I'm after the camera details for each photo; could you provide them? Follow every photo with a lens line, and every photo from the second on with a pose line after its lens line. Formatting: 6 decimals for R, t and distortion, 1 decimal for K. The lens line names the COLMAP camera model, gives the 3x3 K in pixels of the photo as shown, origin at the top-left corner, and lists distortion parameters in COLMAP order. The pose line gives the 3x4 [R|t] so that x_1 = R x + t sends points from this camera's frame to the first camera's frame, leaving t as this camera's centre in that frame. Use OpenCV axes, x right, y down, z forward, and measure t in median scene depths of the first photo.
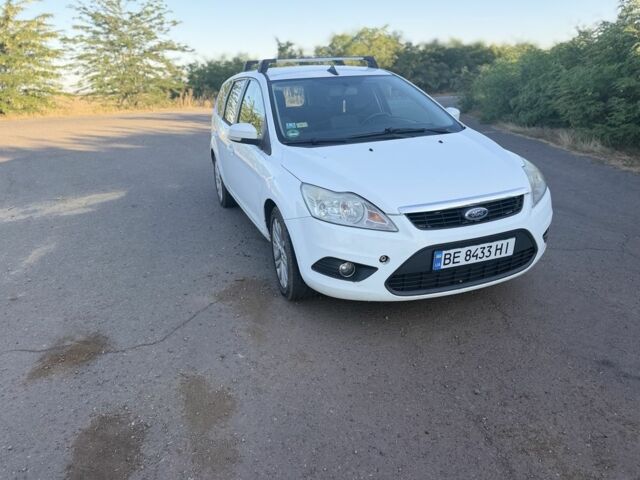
lens RADIAL K [[468.6, 0, 321.4], [0, 468.6, 226.0], [0, 0, 1]] dist [0.036432, -0.046647]
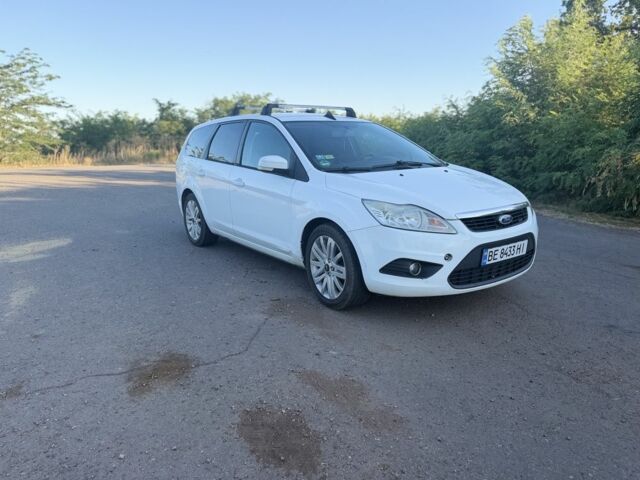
lens RADIAL K [[468.6, 0, 321.4], [0, 468.6, 226.0], [0, 0, 1]] dist [0.036432, -0.046647]
pose [[0.959433, -0.020255, 0.281209, -0.370381], [0.057896, 0.990314, -0.126202, 0.090004], [-0.275929, 0.137364, 0.951312, -0.048487]]
